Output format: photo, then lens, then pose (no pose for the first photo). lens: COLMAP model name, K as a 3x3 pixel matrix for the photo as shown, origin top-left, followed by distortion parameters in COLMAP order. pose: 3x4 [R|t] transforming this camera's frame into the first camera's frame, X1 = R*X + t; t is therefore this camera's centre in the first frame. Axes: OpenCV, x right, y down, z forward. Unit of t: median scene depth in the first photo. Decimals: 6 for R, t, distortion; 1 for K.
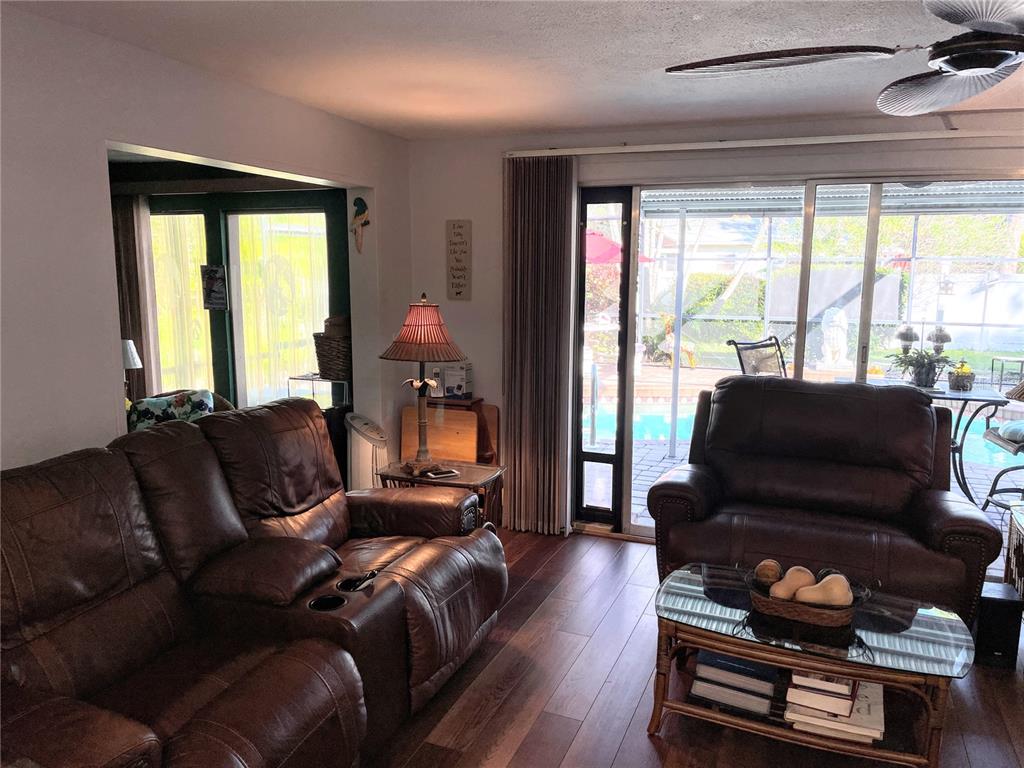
lens RADIAL K [[776.7, 0, 512.0], [0, 776.7, 384.0], [0, 0, 1]] dist [0.091924, -0.123290]
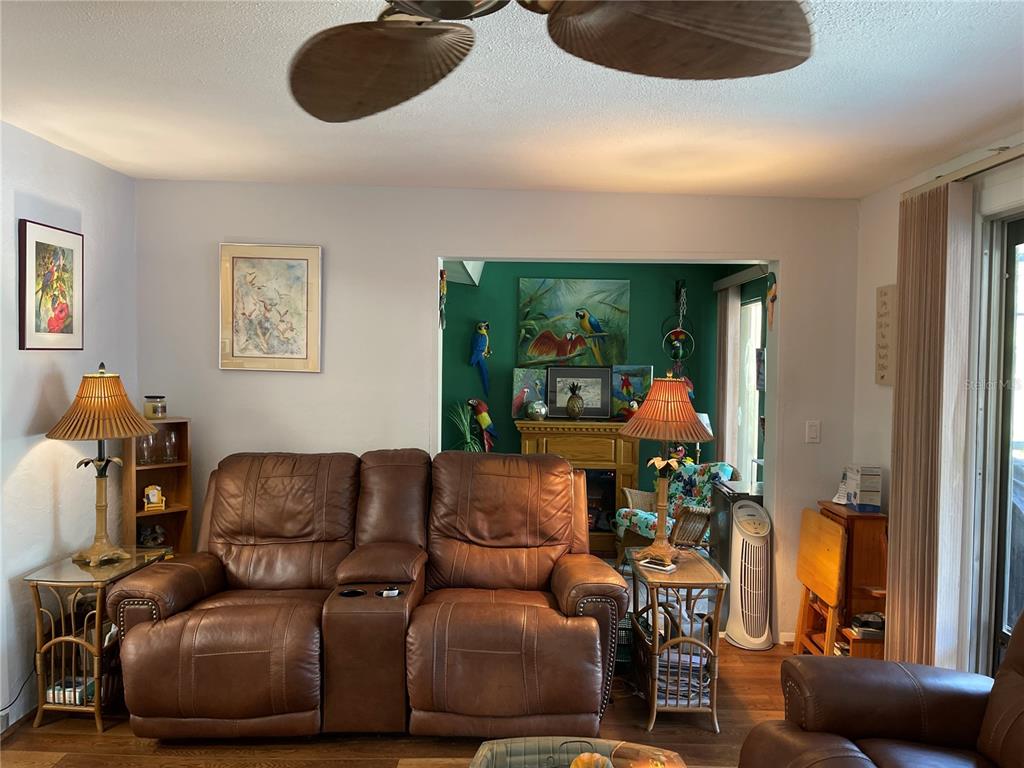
lens RADIAL K [[776.7, 0, 512.0], [0, 776.7, 384.0], [0, 0, 1]] dist [0.091924, -0.123290]
pose [[0.361383, 0.031105, -0.931898, 0.495000], [-0.147106, 0.988829, -0.024041, -0.032262], [0.920740, 0.145775, 0.361922, 0.342310]]
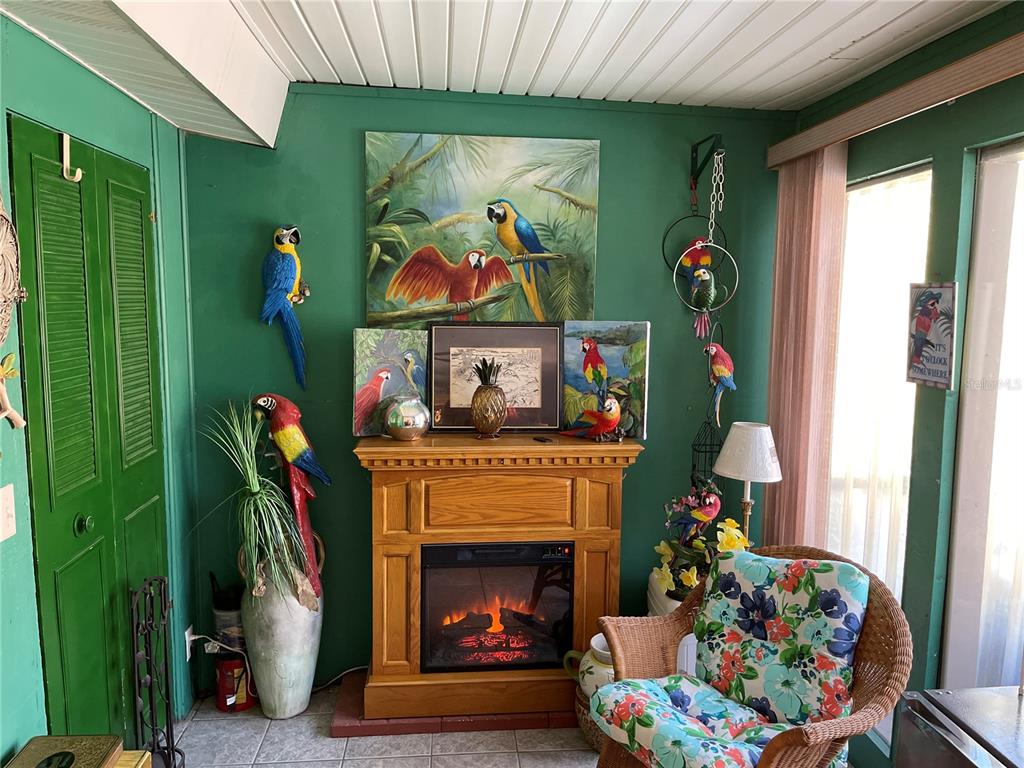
lens RADIAL K [[776.7, 0, 512.0], [0, 776.7, 384.0], [0, 0, 1]] dist [0.091924, -0.123290]
pose [[0.458698, 0.097905, -0.883182, -0.103530], [-0.136797, 0.989844, 0.038681, -0.085690], [0.877999, 0.103074, 0.467432, 0.631142]]
